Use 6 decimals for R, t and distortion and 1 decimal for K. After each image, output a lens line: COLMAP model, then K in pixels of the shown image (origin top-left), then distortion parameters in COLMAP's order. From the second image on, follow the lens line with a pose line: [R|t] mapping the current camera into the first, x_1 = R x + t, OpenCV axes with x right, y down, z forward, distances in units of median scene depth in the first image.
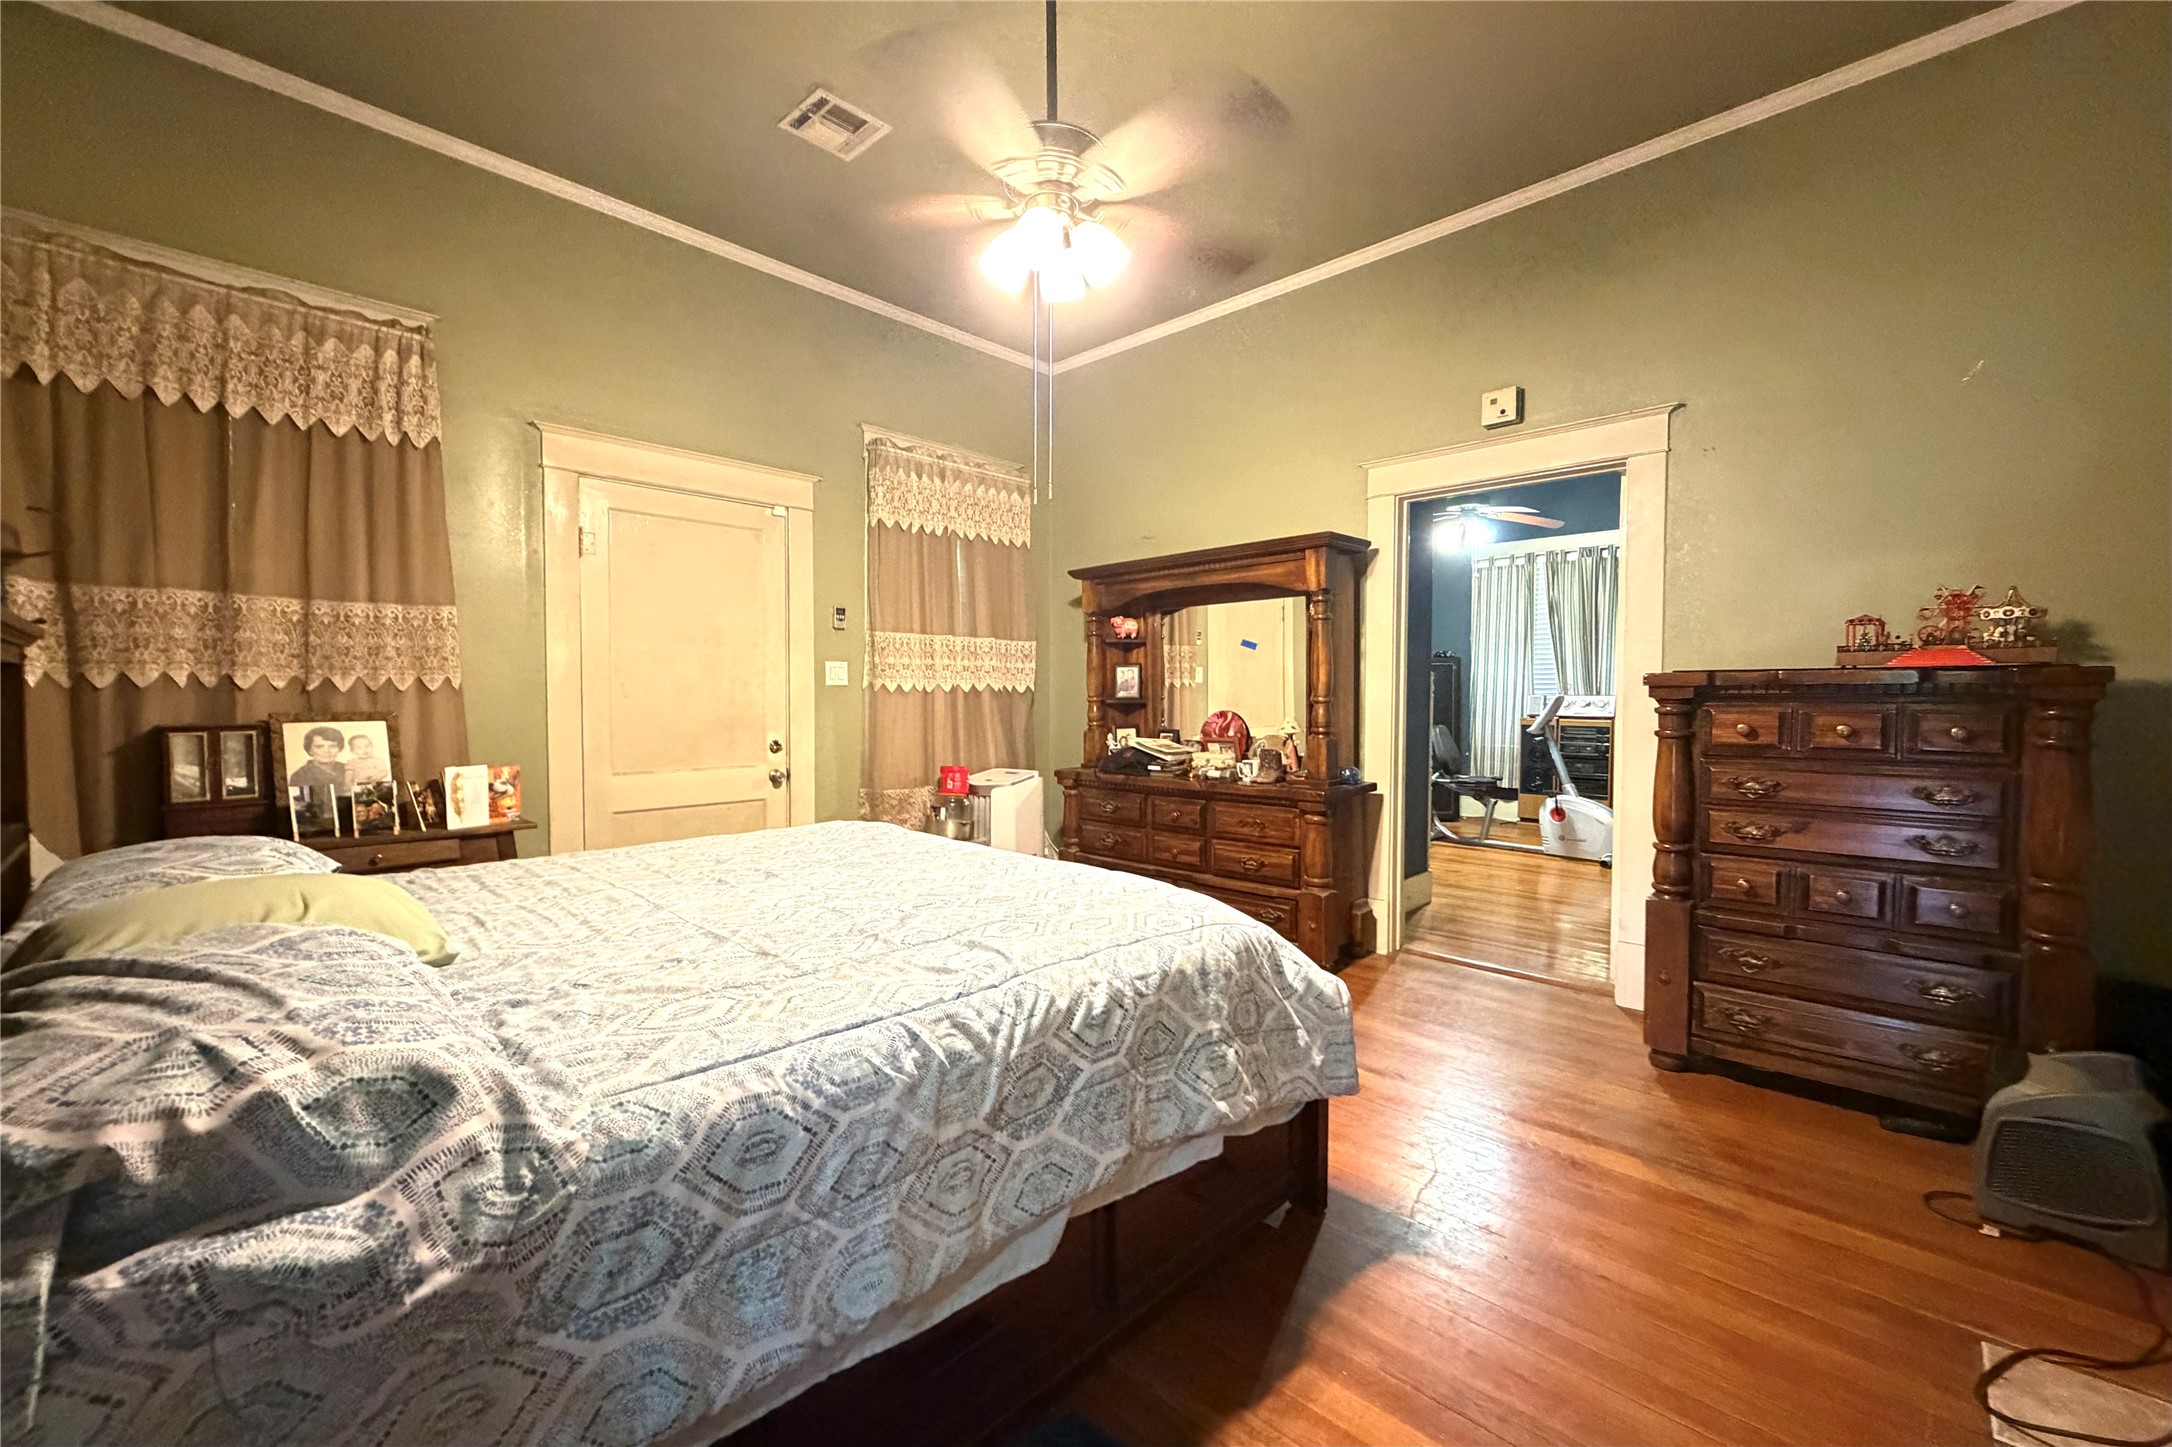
lens RADIAL K [[866.5, 0, 1073.3], [0, 866.5, 725.3], [0, 0, 1]] dist [0.000686, 0.000179]
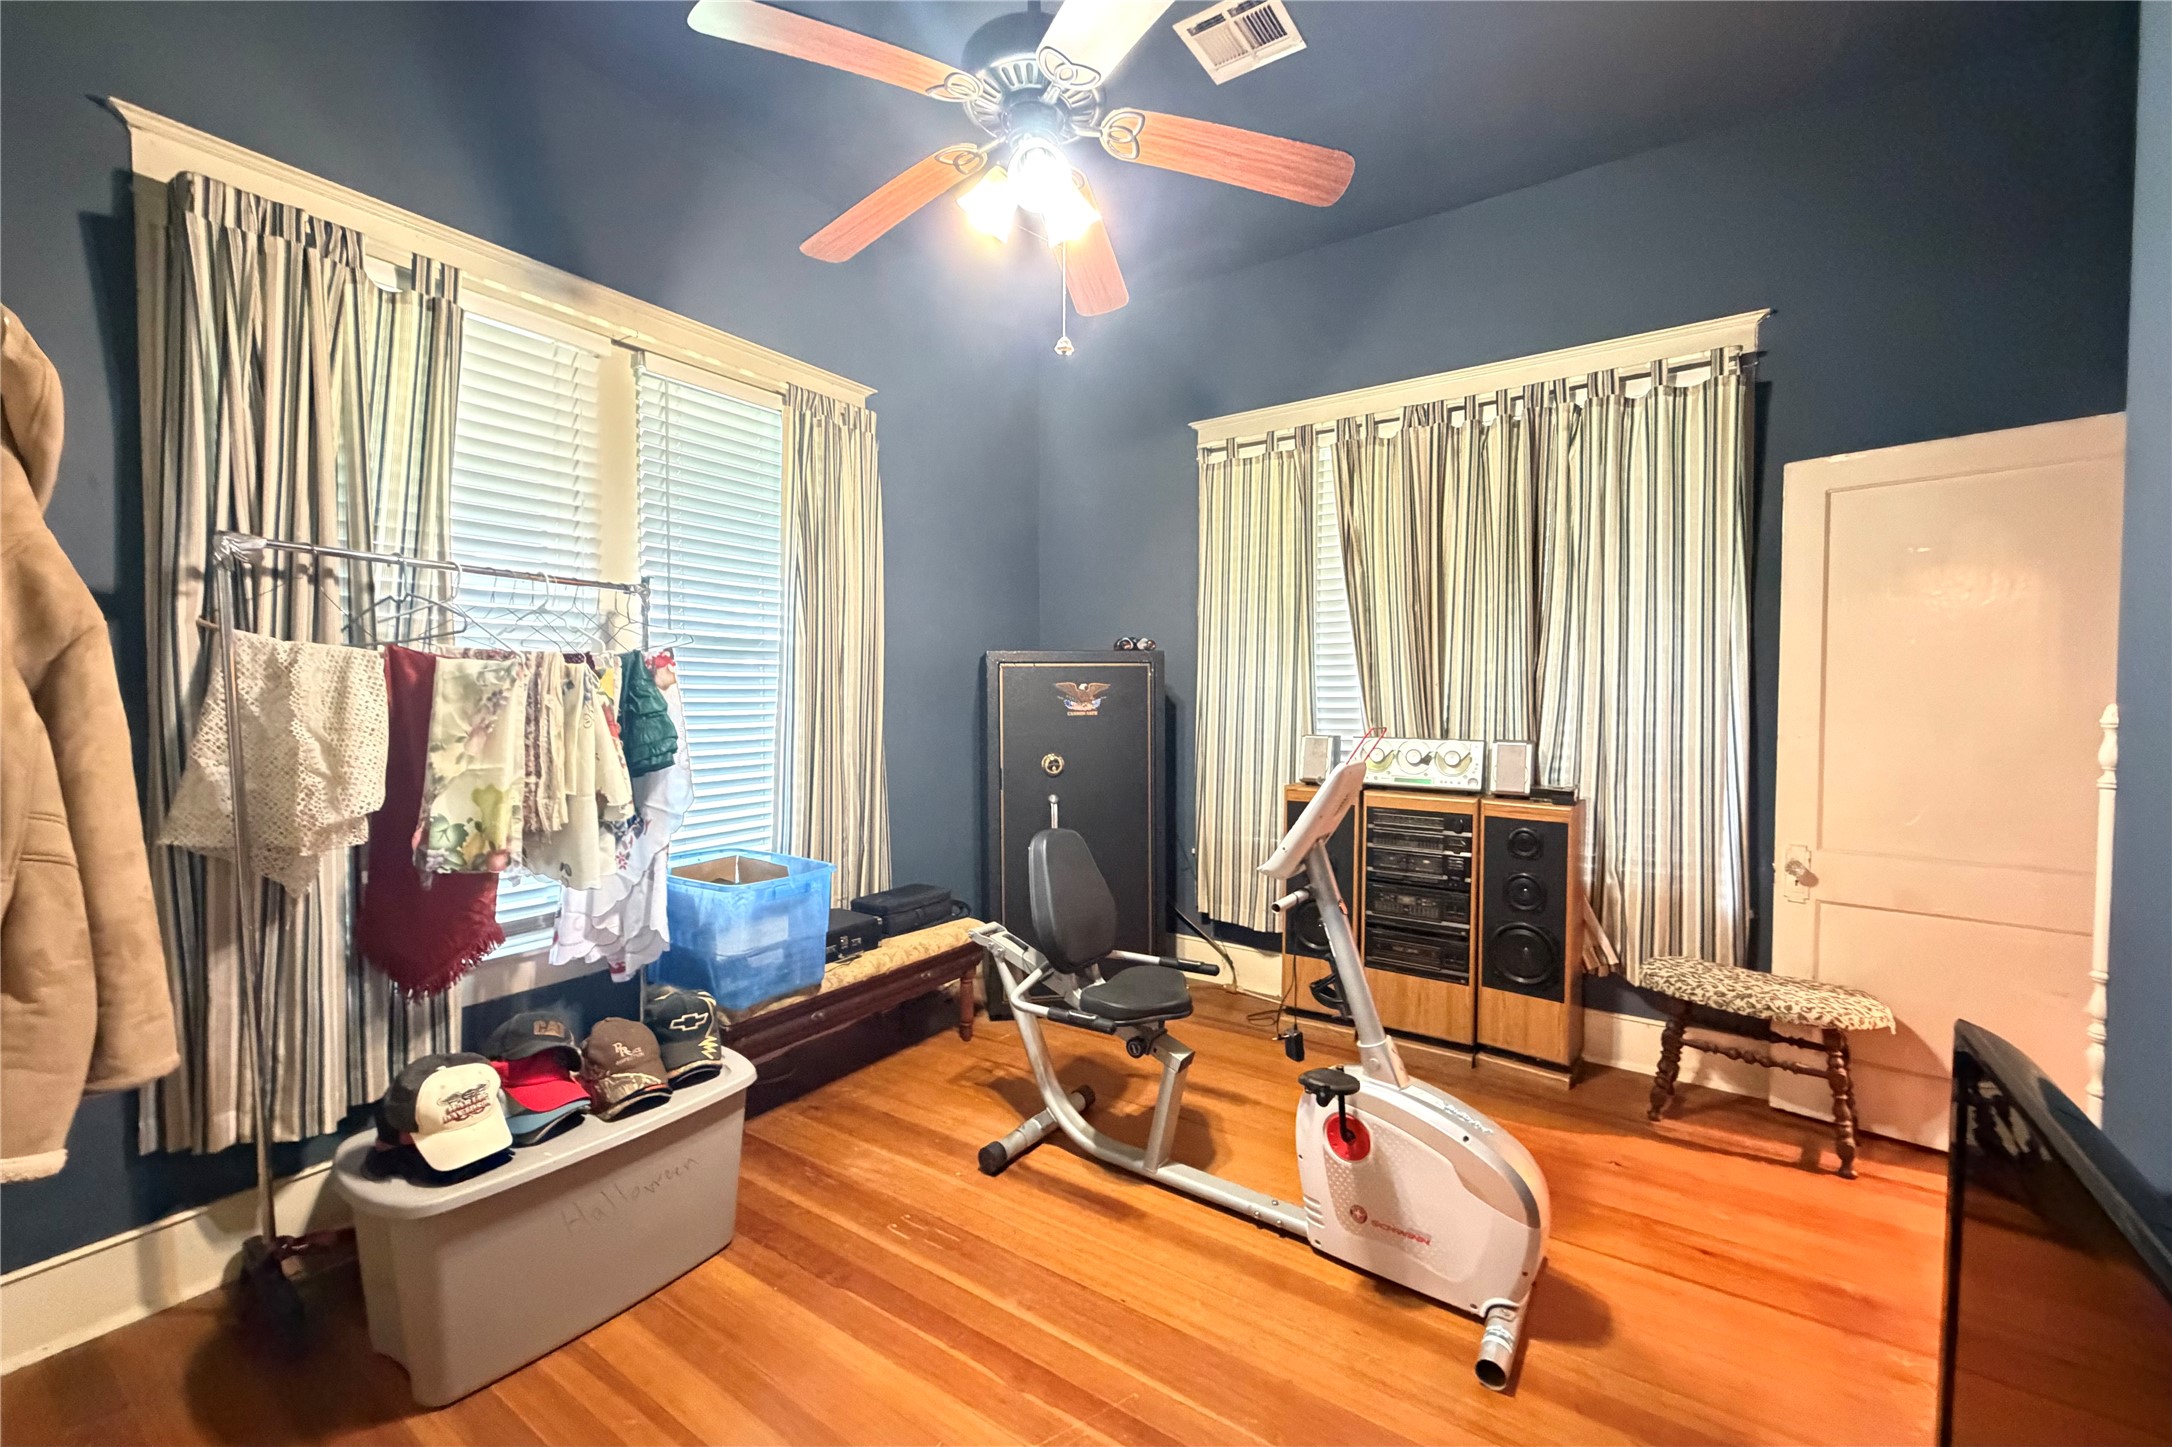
lens RADIAL K [[866.5, 0, 1080.0], [0, 866.5, 705.0], [0, 0, 1]] dist [0.000686, 0.000179]
pose [[0.985614, 0.005382, 0.168926, 0.322482], [-0.001525, 0.999735, -0.022958, -0.038881], [-0.169005, 0.022370, 0.985361, 0.553150]]
